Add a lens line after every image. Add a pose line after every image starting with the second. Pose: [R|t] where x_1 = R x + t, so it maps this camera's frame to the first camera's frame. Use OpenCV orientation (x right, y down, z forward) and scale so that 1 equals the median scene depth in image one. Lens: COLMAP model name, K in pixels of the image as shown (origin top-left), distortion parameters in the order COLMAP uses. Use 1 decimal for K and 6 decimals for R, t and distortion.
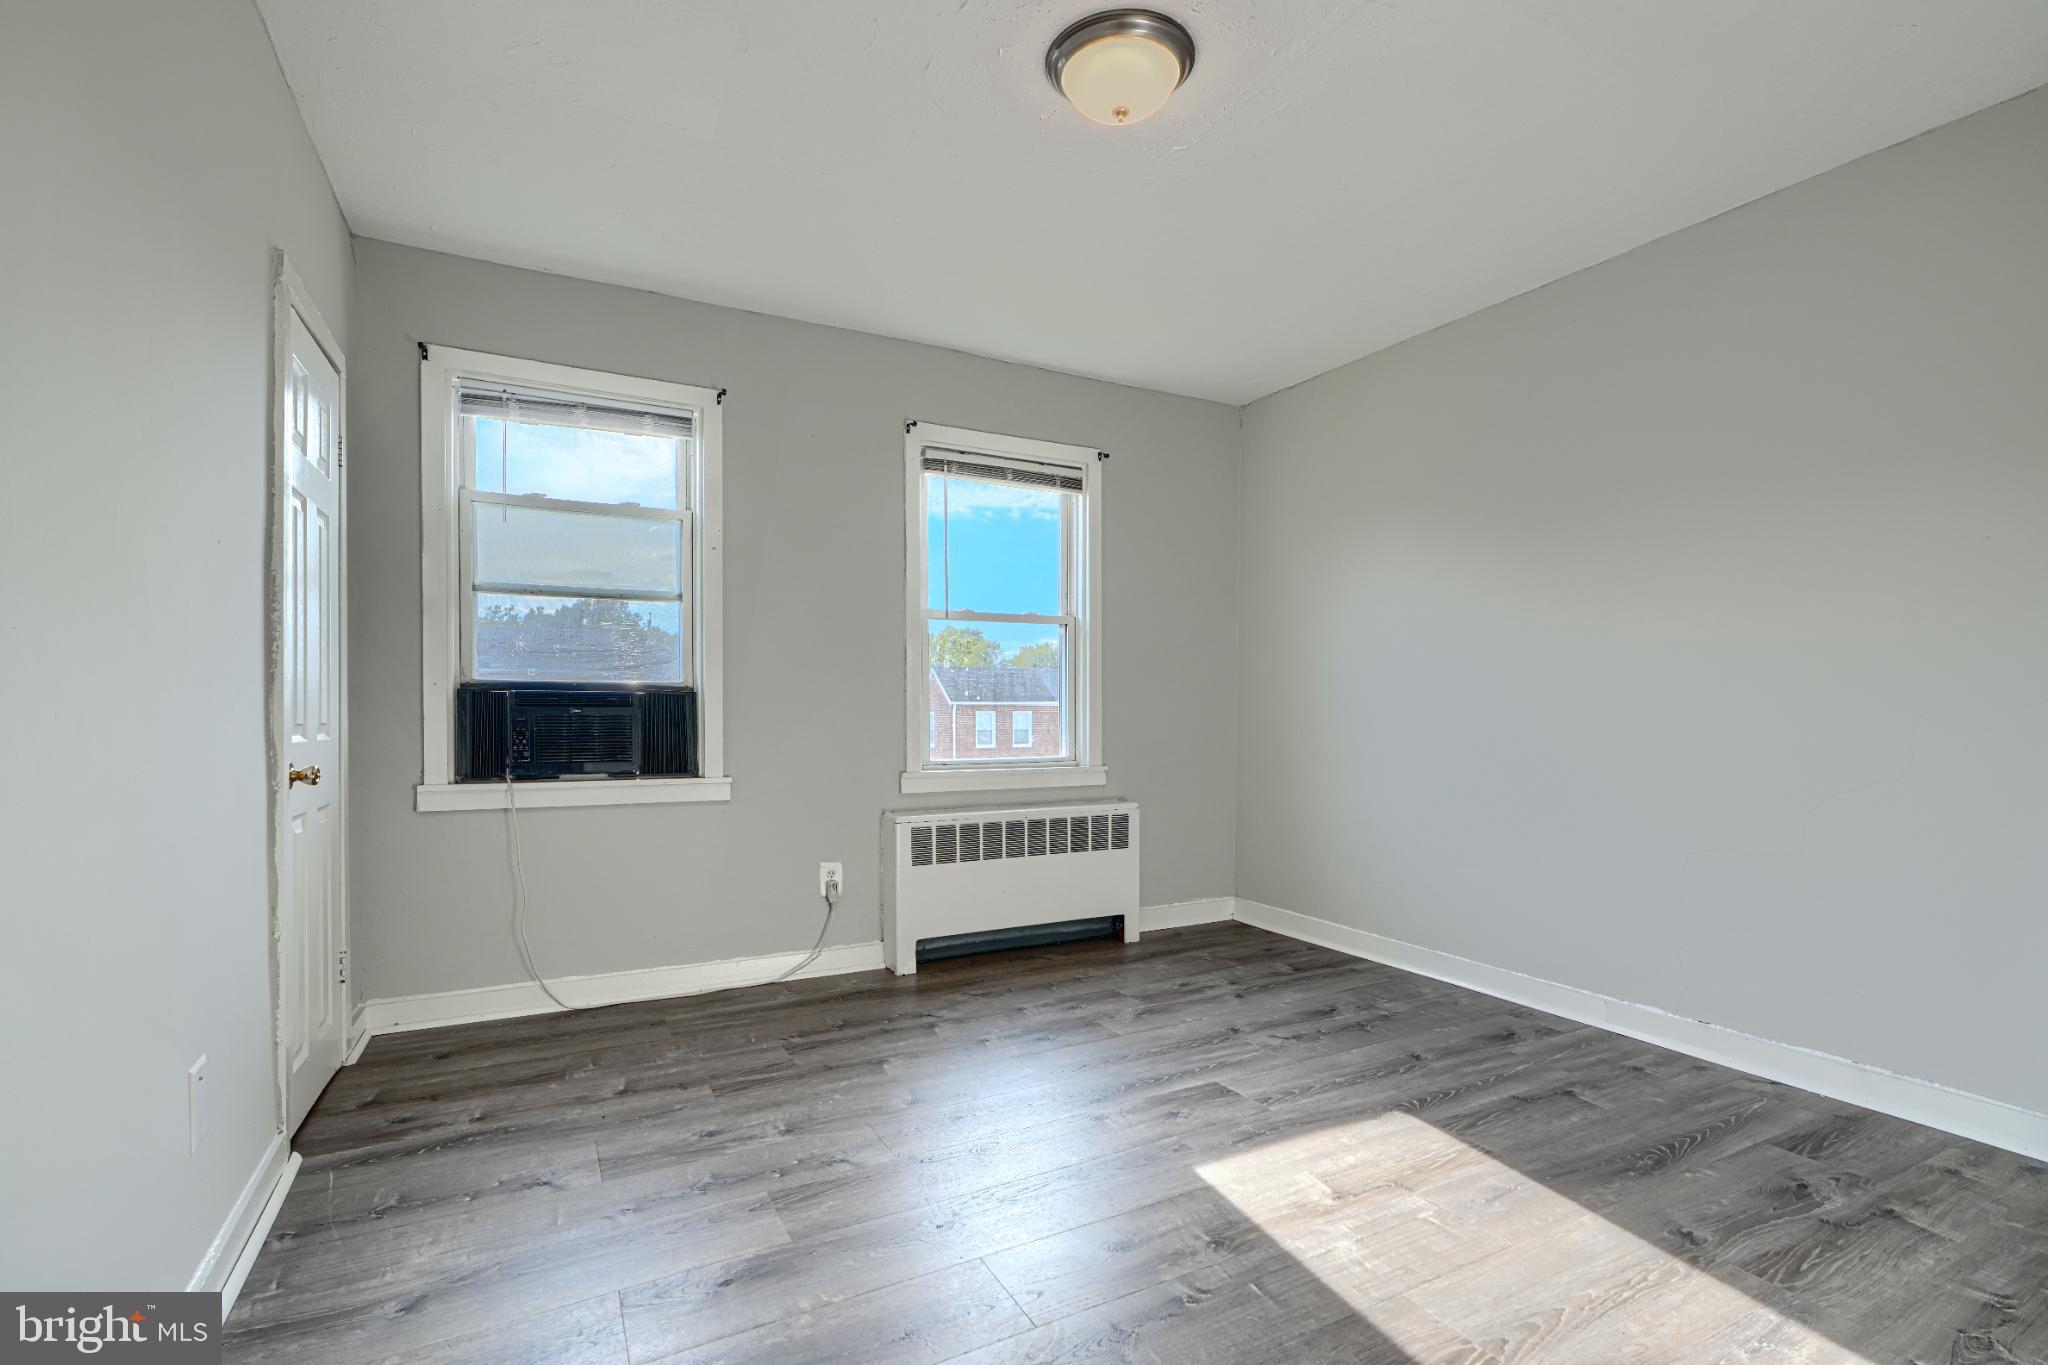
lens RADIAL K [[919.6, 0, 1024.1], [0, 919.6, 685.5], [0, 0, 1]] dist [-0.003880, 0.000501]
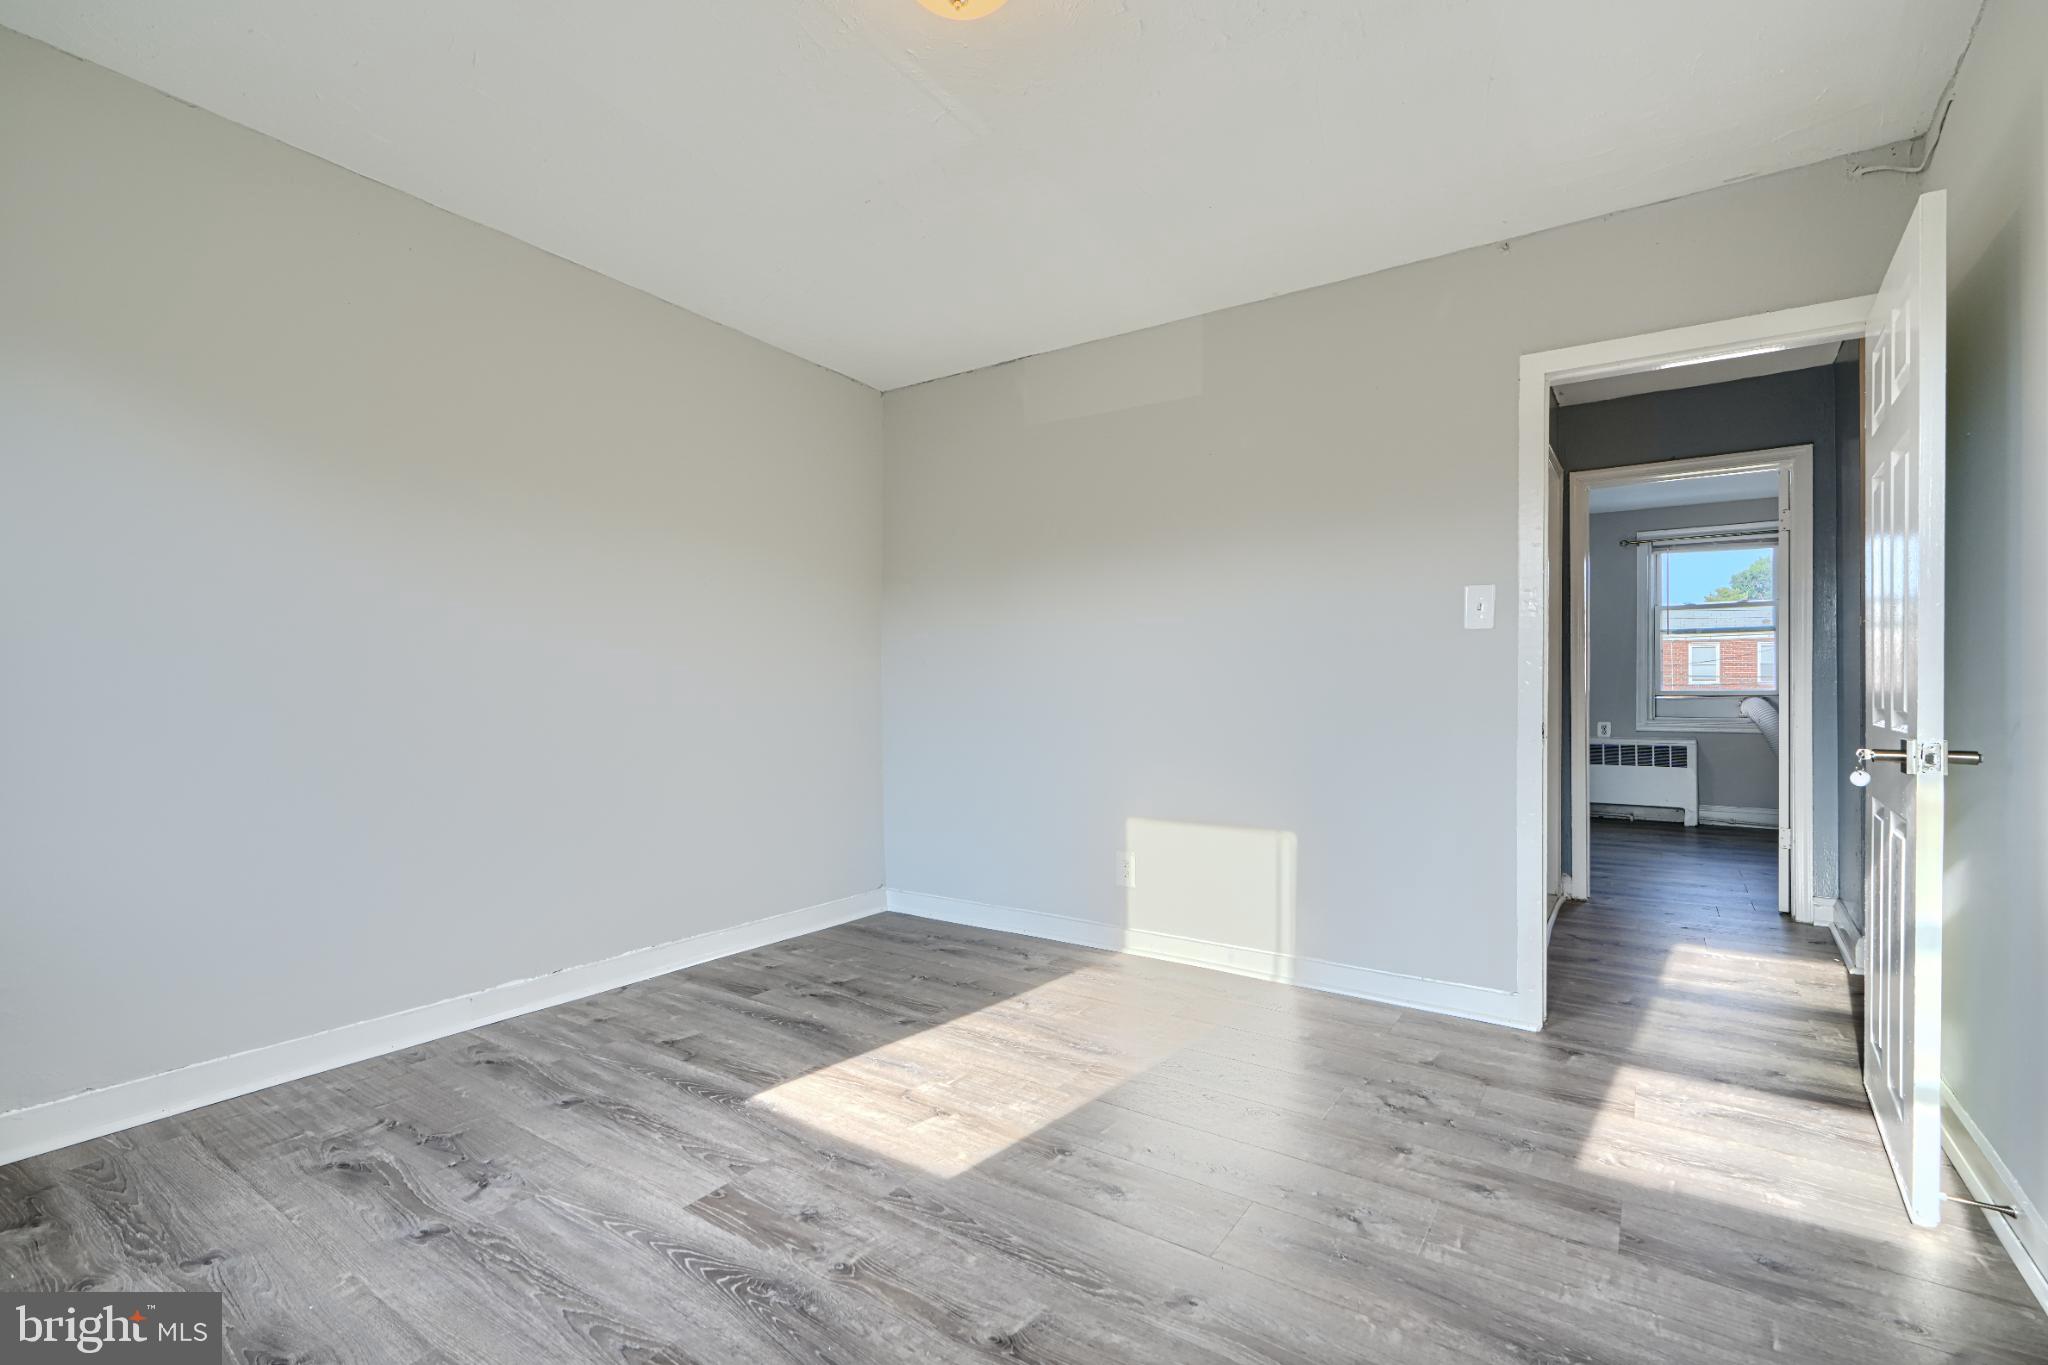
lens RADIAL K [[919.6, 0, 1023.5], [0, 919.6, 688.1], [0, 0, 1]] dist [-0.003880, 0.000501]
pose [[-0.458658, 0.000747, 0.888612, -0.581458], [-0.022491, 0.999670, -0.012449, 0.028129], [-0.888328, -0.025696, -0.458490, 1.160737]]
